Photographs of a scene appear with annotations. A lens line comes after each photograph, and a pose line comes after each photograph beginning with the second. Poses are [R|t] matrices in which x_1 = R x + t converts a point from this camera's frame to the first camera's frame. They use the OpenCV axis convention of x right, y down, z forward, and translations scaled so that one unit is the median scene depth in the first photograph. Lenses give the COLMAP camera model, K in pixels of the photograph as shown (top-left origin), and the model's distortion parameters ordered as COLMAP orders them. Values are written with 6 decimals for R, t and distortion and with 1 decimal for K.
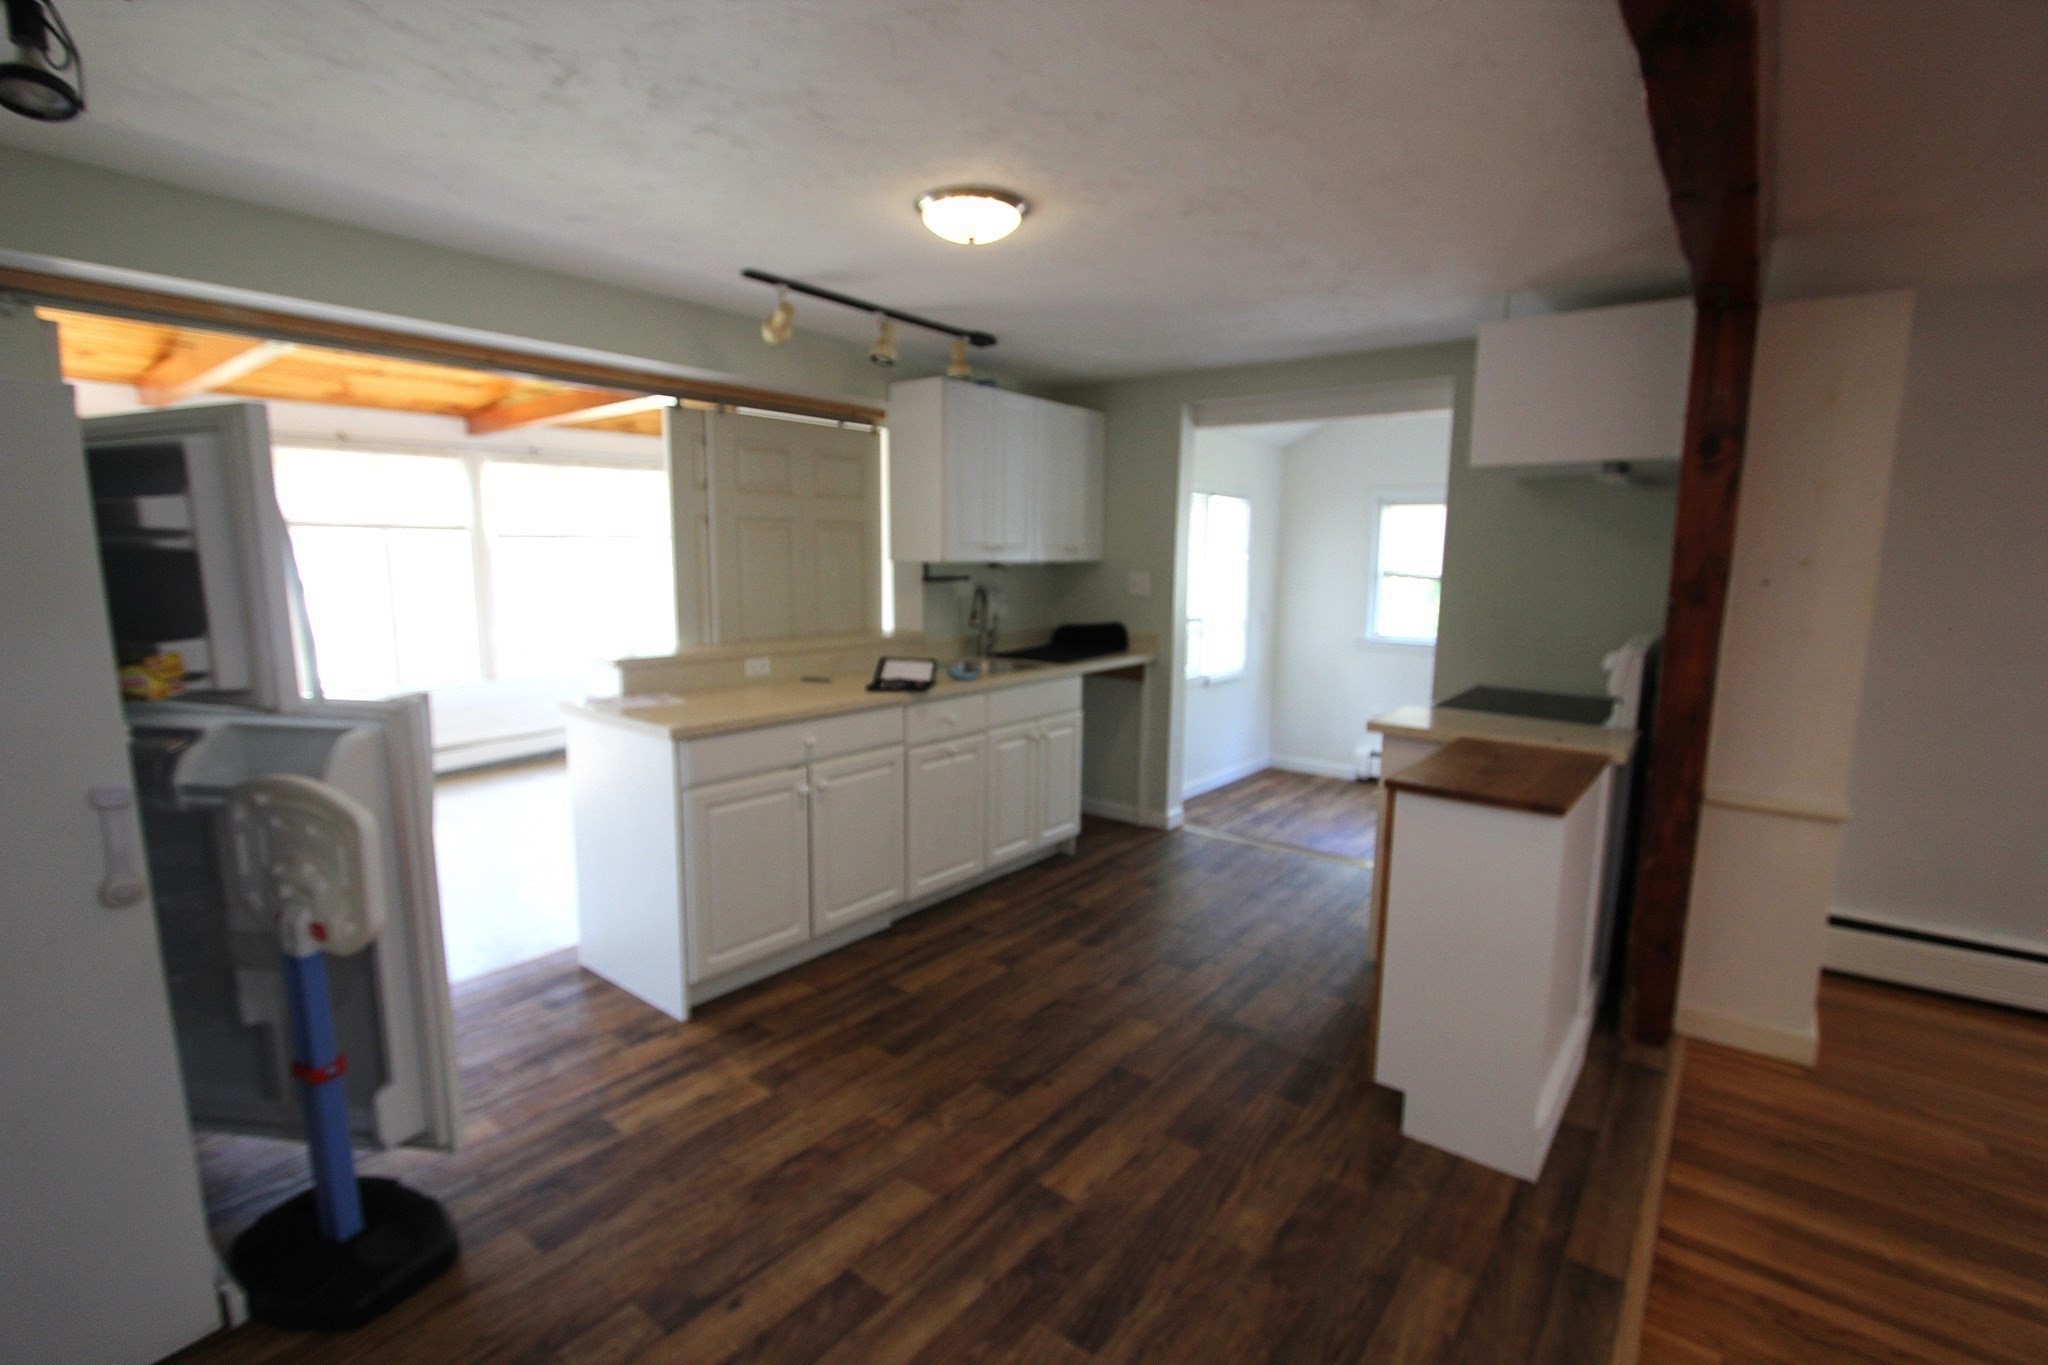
lens RADIAL K [[942.6, 0, 1021.8], [0, 942.6, 690.8], [0, 0, 1]] dist [-0.015947, 0.001448]
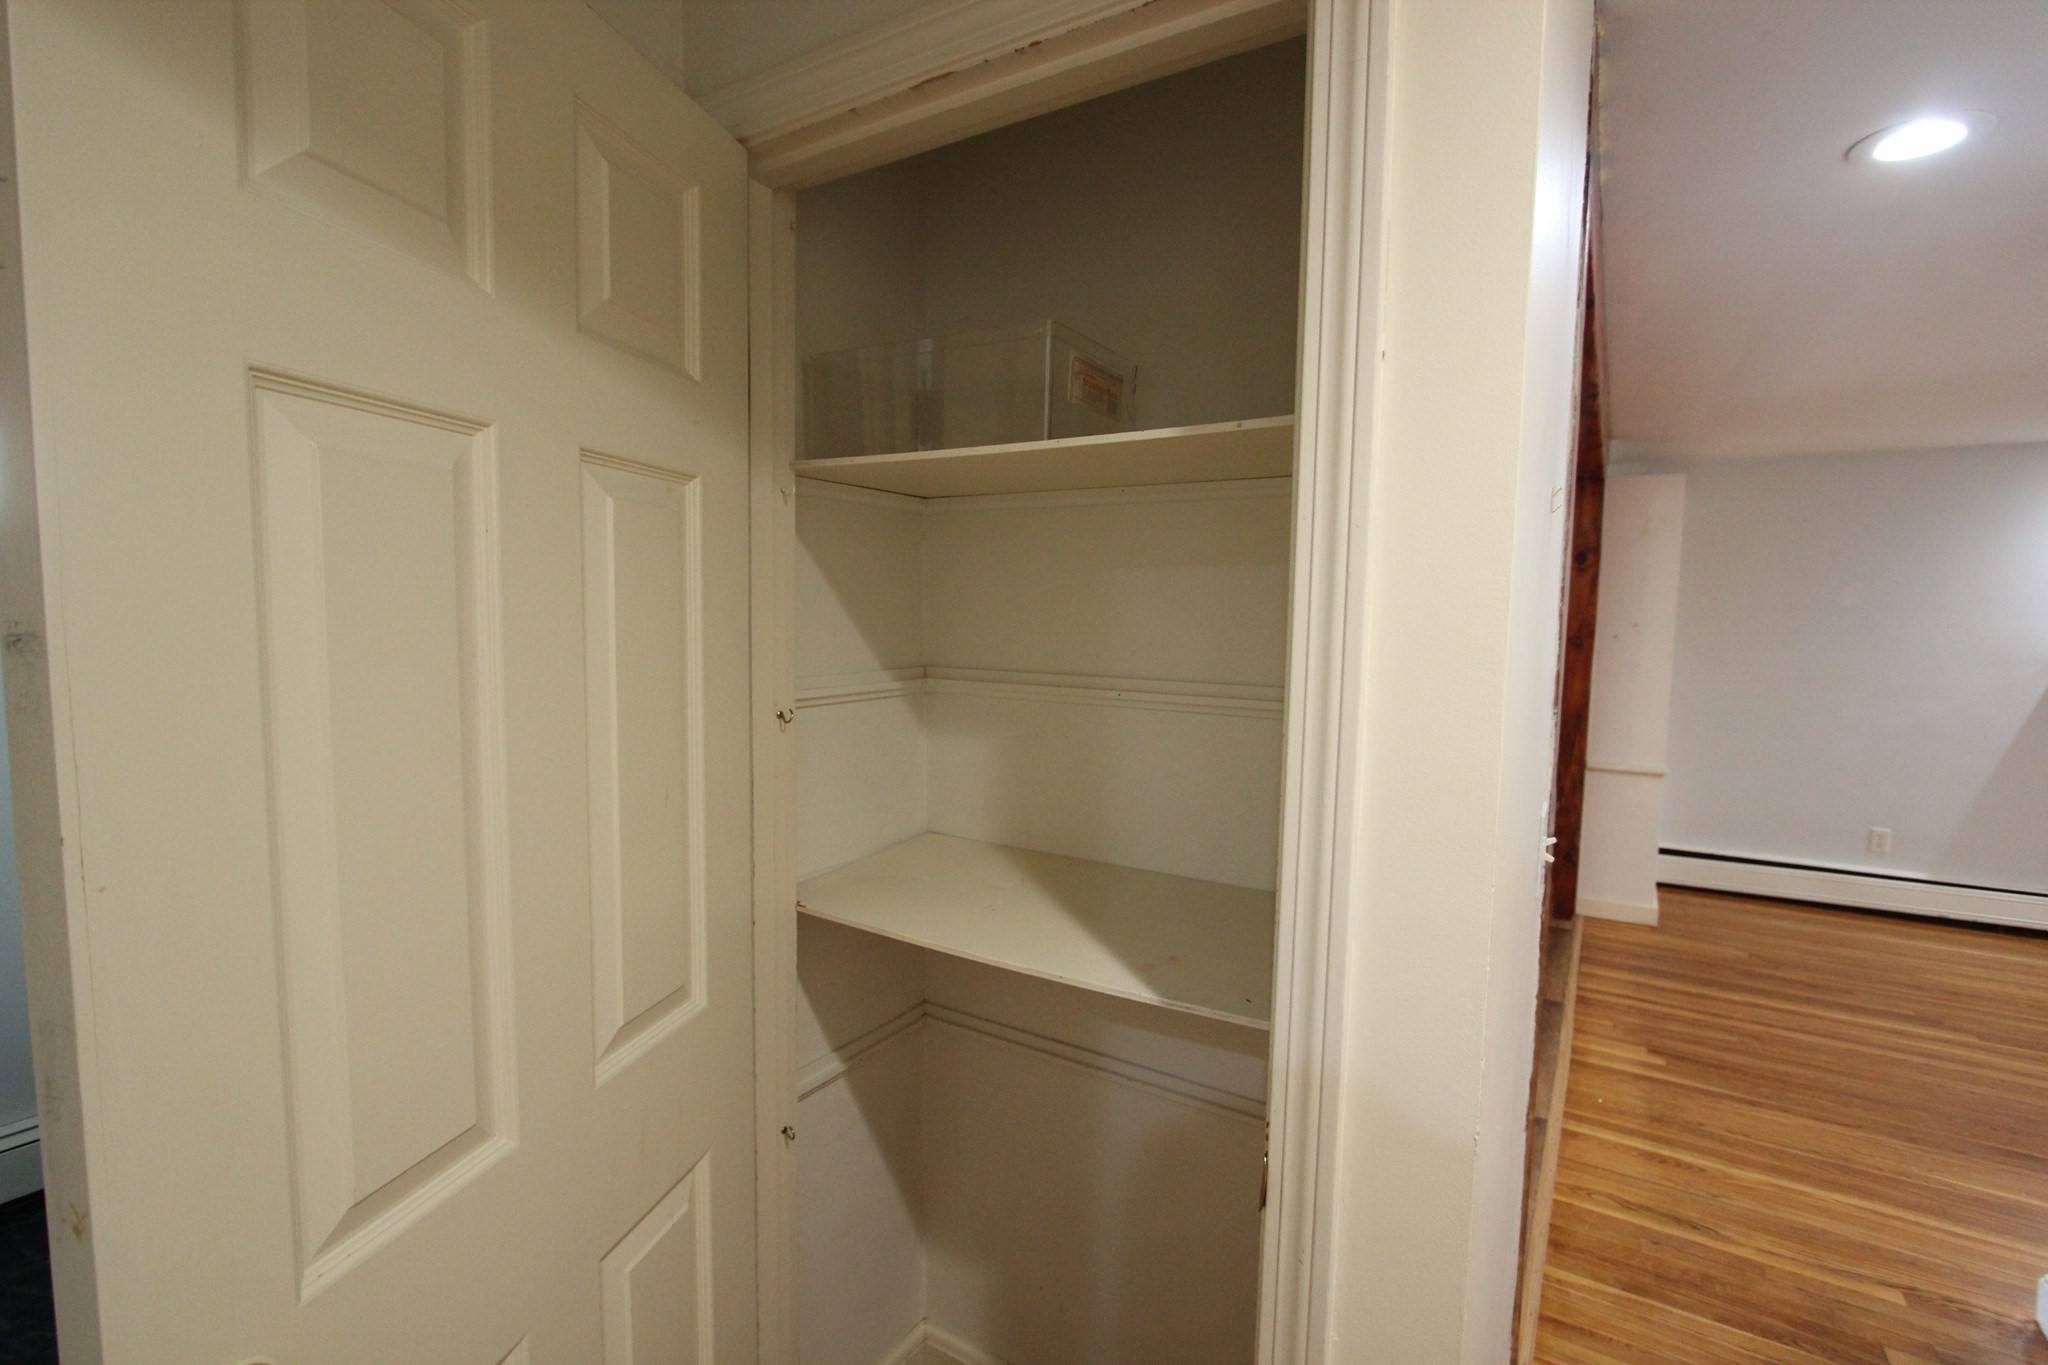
lens RADIAL K [[942.6, 0, 1021.8], [0, 942.6, 690.8], [0, 0, 1]] dist [-0.015947, 0.001448]
pose [[0.994836, -0.004749, 0.101388, -0.466759], [0.010783, 0.998197, -0.059045, 0.073601], [-0.100925, 0.059834, 0.993093, -0.598742]]
